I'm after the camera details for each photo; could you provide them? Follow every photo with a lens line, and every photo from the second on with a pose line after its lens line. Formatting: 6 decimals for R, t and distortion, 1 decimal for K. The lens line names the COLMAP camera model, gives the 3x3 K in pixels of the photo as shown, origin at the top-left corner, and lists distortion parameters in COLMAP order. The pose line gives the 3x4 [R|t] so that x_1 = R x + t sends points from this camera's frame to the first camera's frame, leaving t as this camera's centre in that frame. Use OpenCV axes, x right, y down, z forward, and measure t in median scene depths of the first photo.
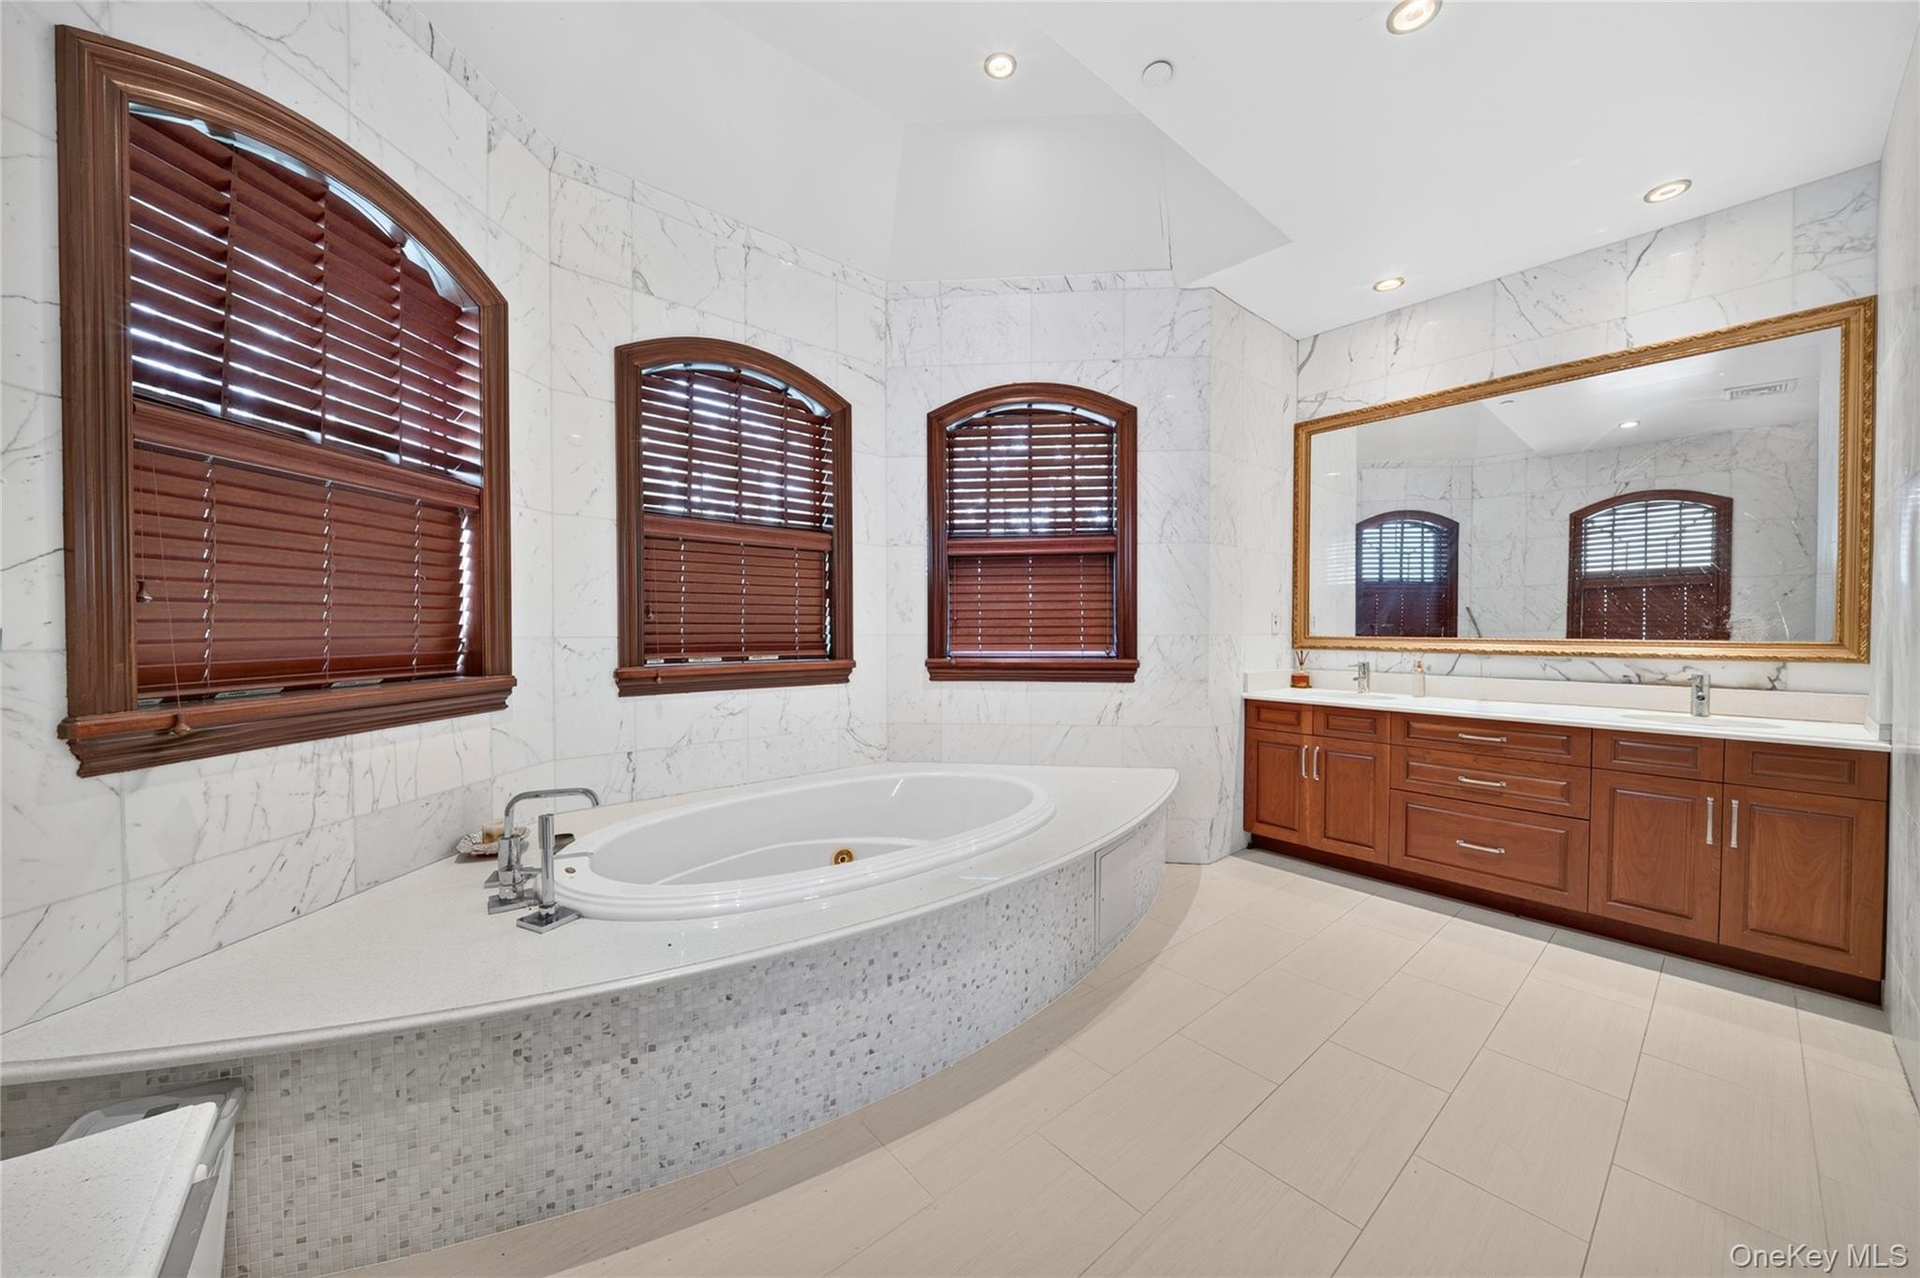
lens RADIAL K [[671.8, 0, 960.0], [0, 671.8, 639.0], [0, 0, 1]] dist [-0.000284, -0.000110]
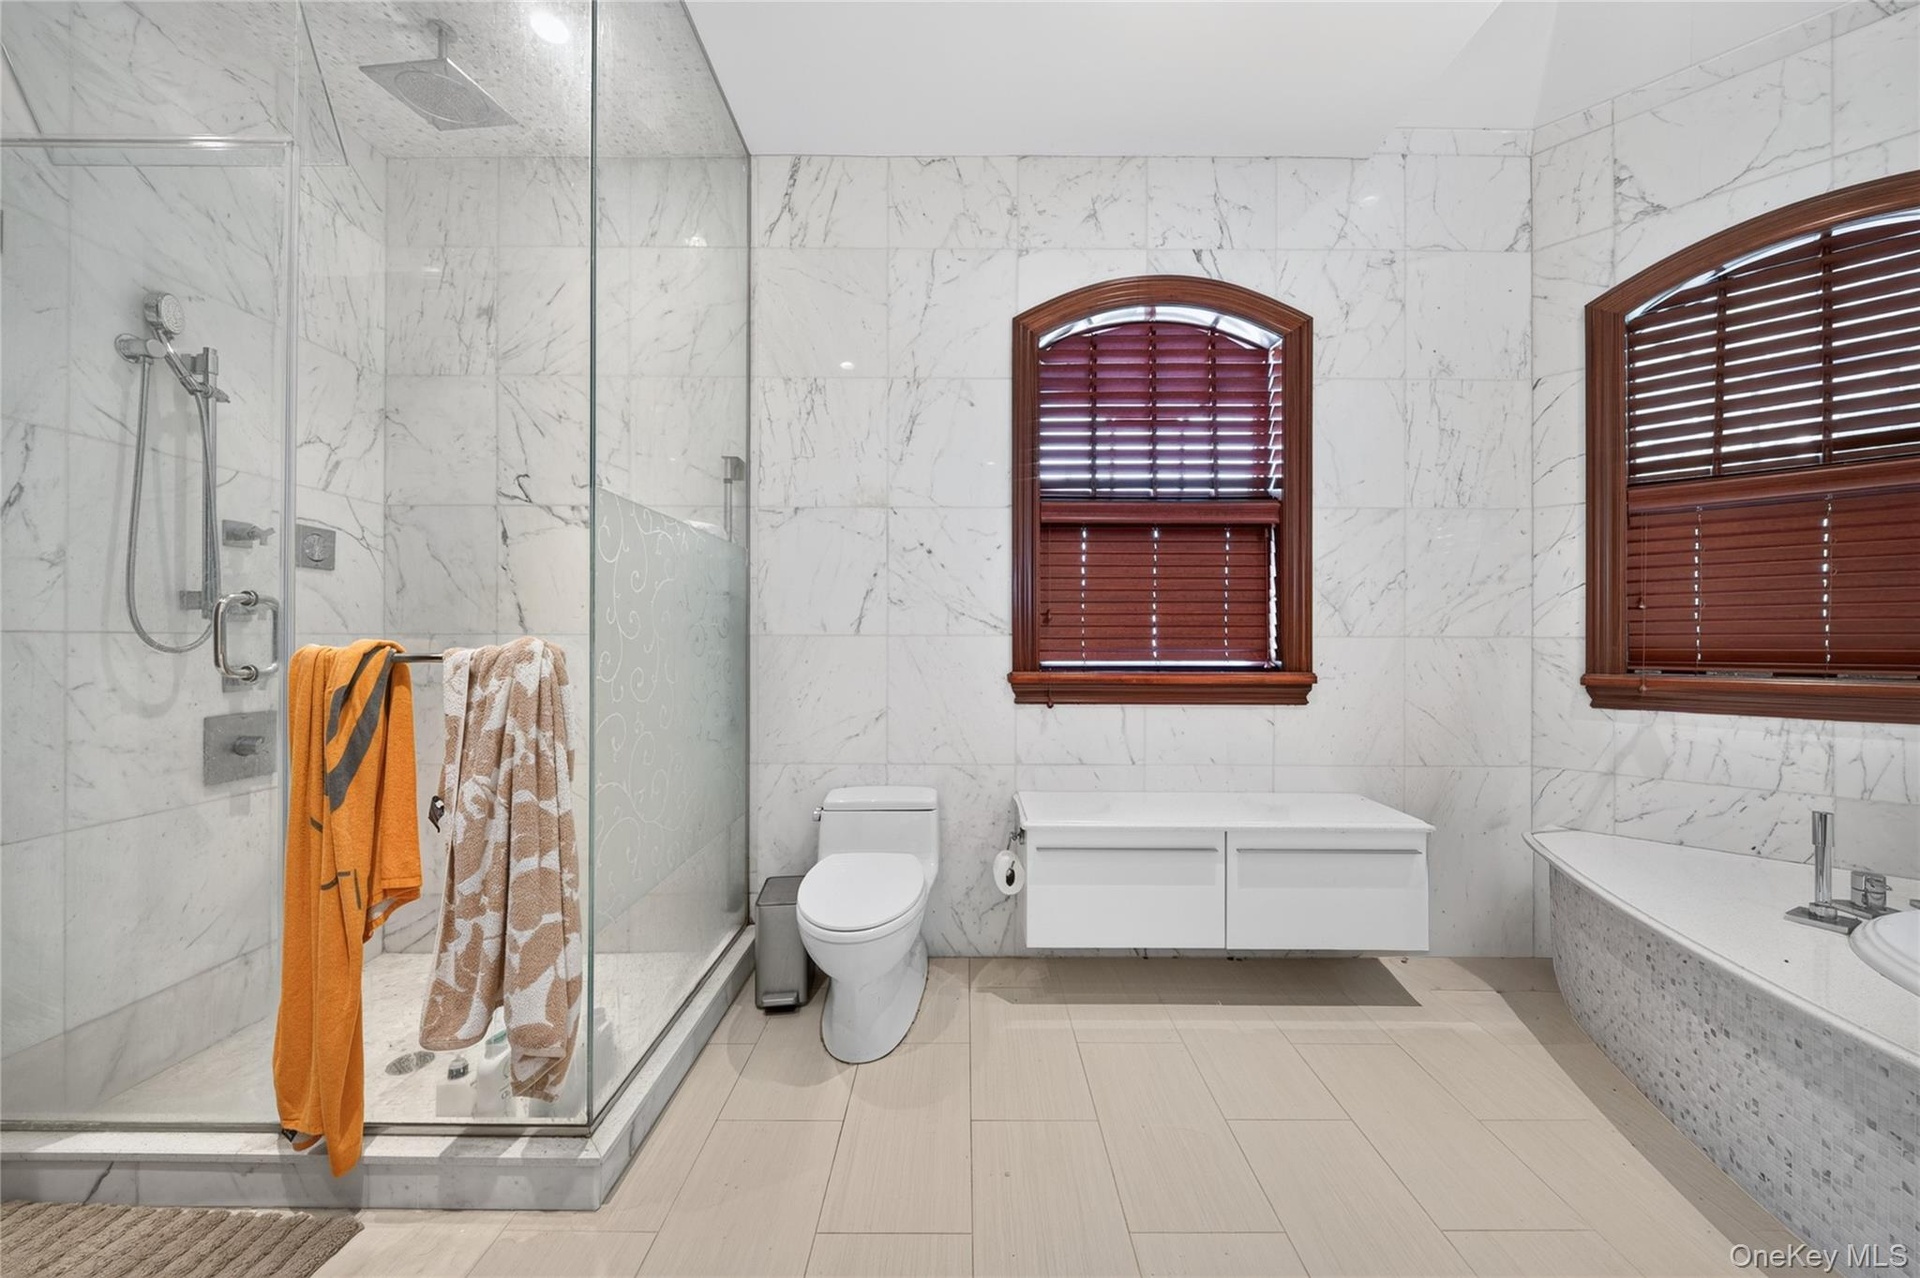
lens RADIAL K [[671.8, 0, 960.0], [0, 671.8, 639.0], [0, 0, 1]] dist [-0.000284, -0.000110]
pose [[-0.644666, -0.001600, -0.764462, 1.052213], [-0.016684, 0.999789, 0.011976, 0.023336], [0.764282, 0.020475, -0.644557, 0.754707]]
